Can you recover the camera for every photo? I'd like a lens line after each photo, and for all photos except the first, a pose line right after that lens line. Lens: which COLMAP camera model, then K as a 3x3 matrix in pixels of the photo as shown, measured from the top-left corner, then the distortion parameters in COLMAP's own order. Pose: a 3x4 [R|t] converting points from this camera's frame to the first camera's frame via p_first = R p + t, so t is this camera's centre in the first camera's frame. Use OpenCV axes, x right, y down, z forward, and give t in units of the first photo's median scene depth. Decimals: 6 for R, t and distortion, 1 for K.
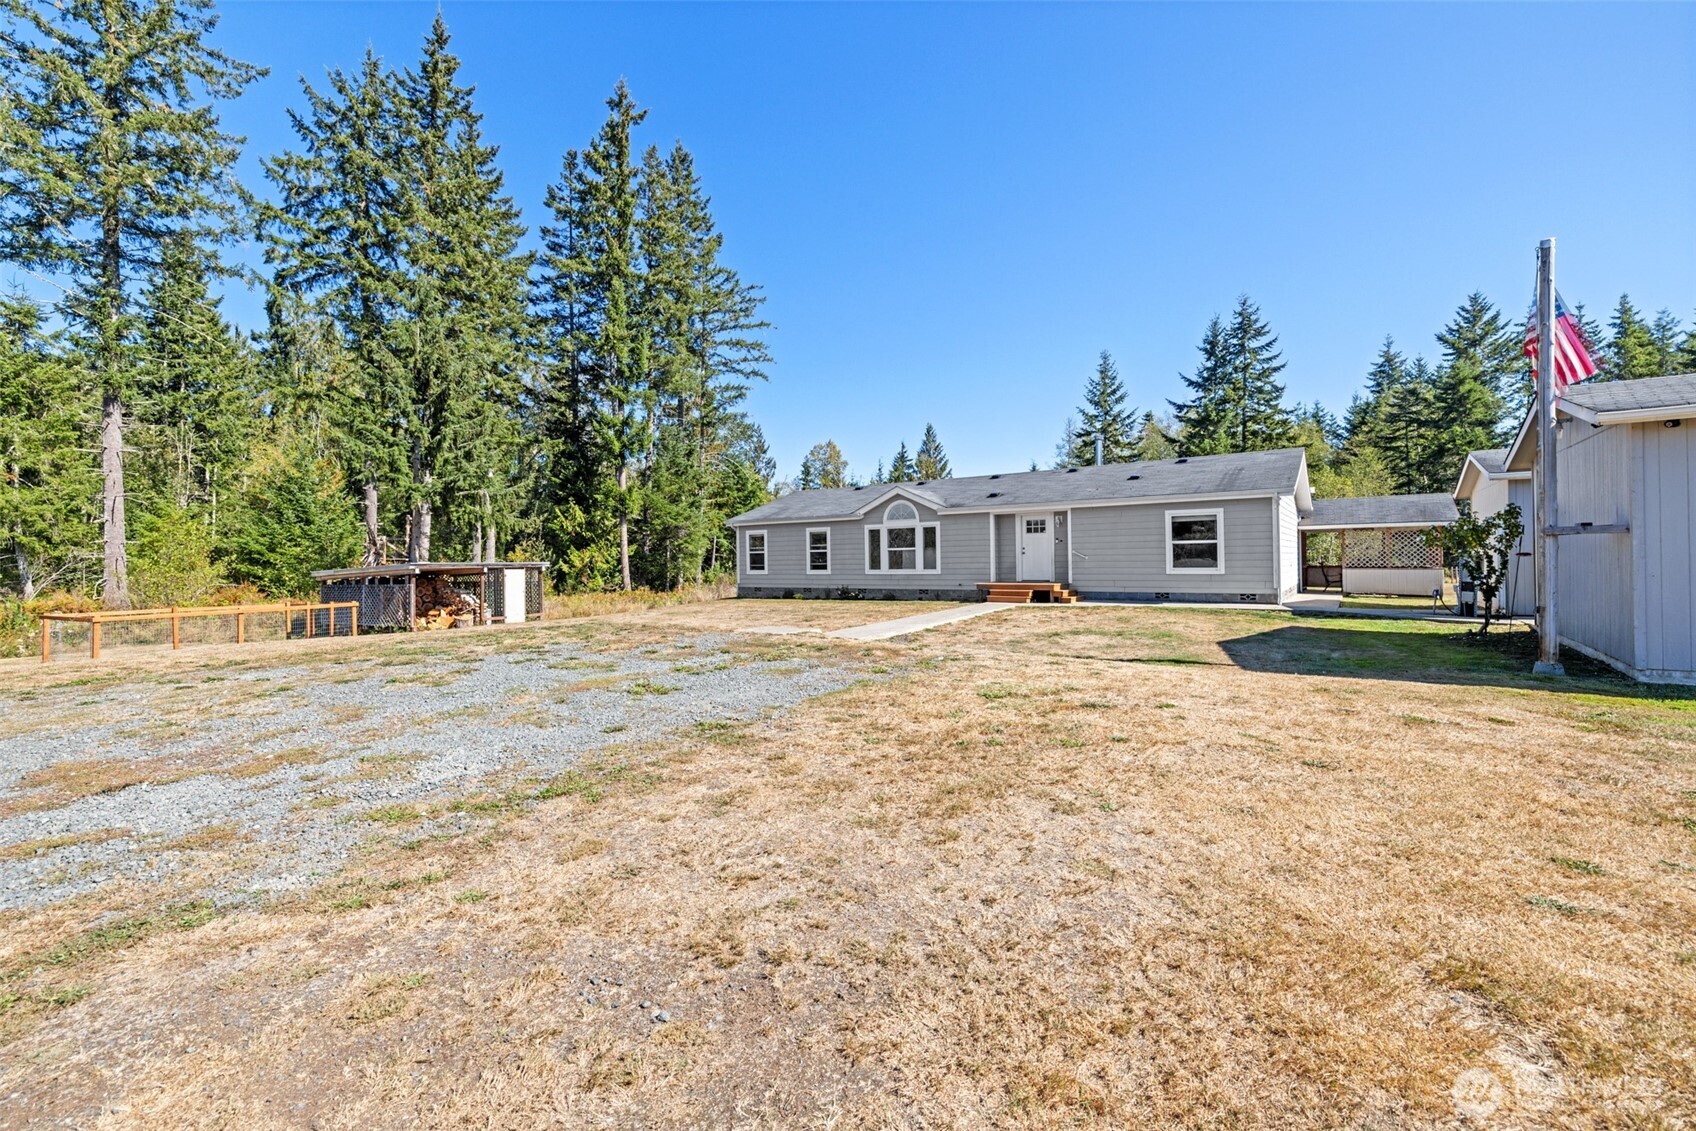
lens RADIAL K [[721.5, 0, 842.7], [0, 721.5, 560.0], [0, 0, 1]] dist [0.003643, -0.000949]
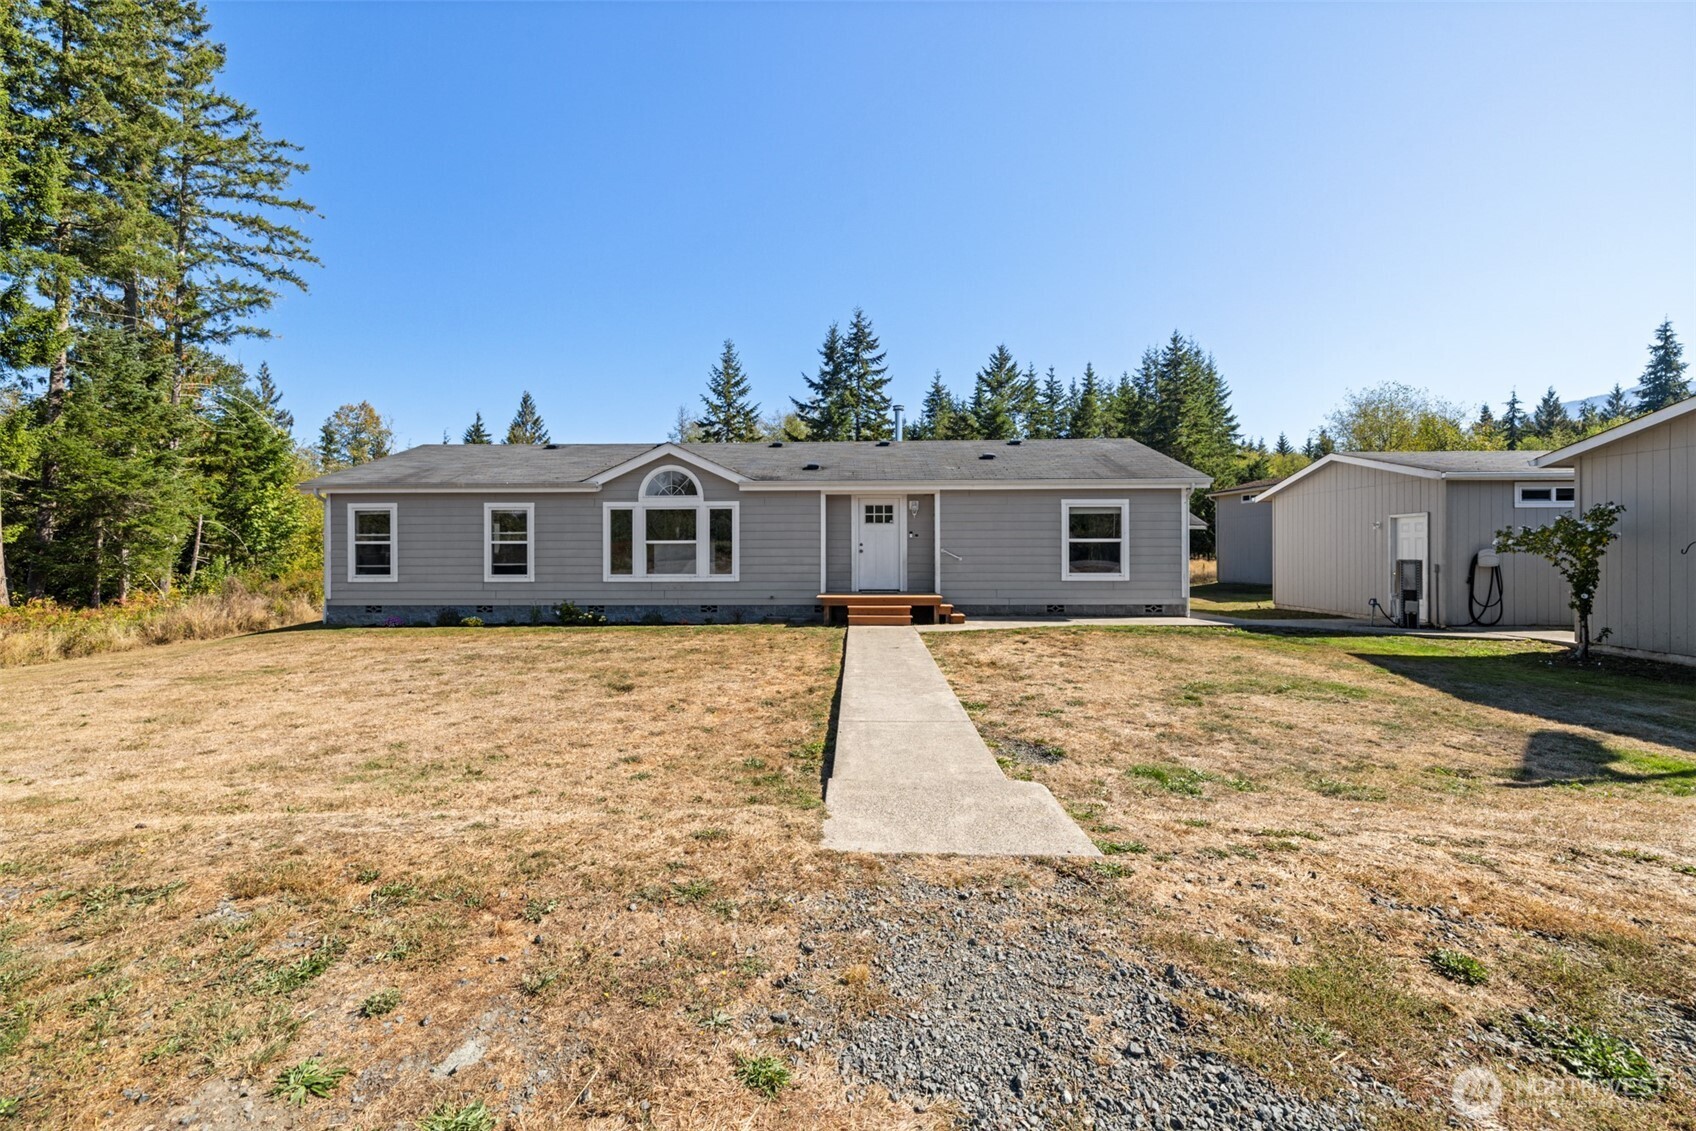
lens RADIAL K [[721.5, 0, 840.1], [0, 721.5, 549.3], [0, 0, 1]] dist [0.003643, -0.000949]
pose [[0.833406, 0.012613, 0.552517, -0.060612], [-0.008584, 0.999914, -0.009878, -0.001594], [-0.552595, 0.003489, 0.833443, 0.159826]]
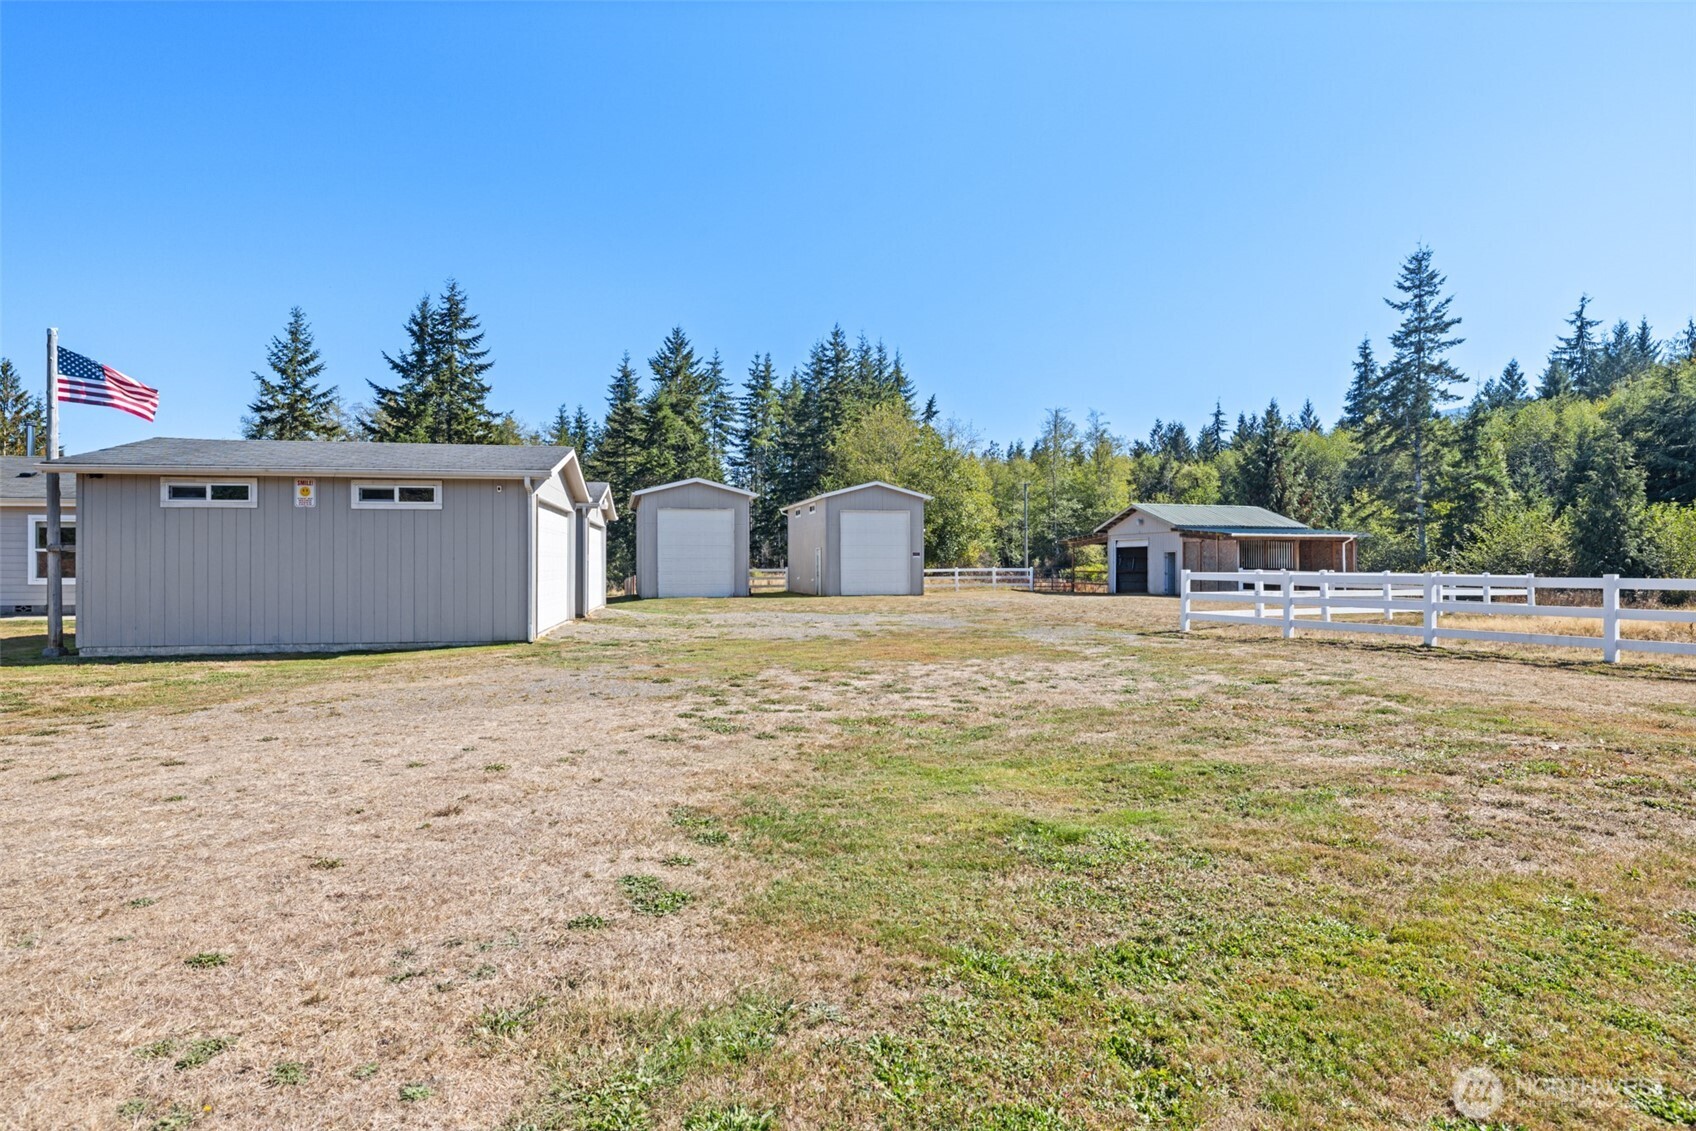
lens RADIAL K [[918.7, 0, 849.6], [0, 918.7, 552.3], [0, 0, 1]] dist [-0.008097, -0.000652]
pose [[0.708759, 0.024310, 0.705032, 0.130136], [-0.008456, 0.999627, -0.025967, -0.000068], [-0.705400, 0.012443, 0.708700, -0.192678]]
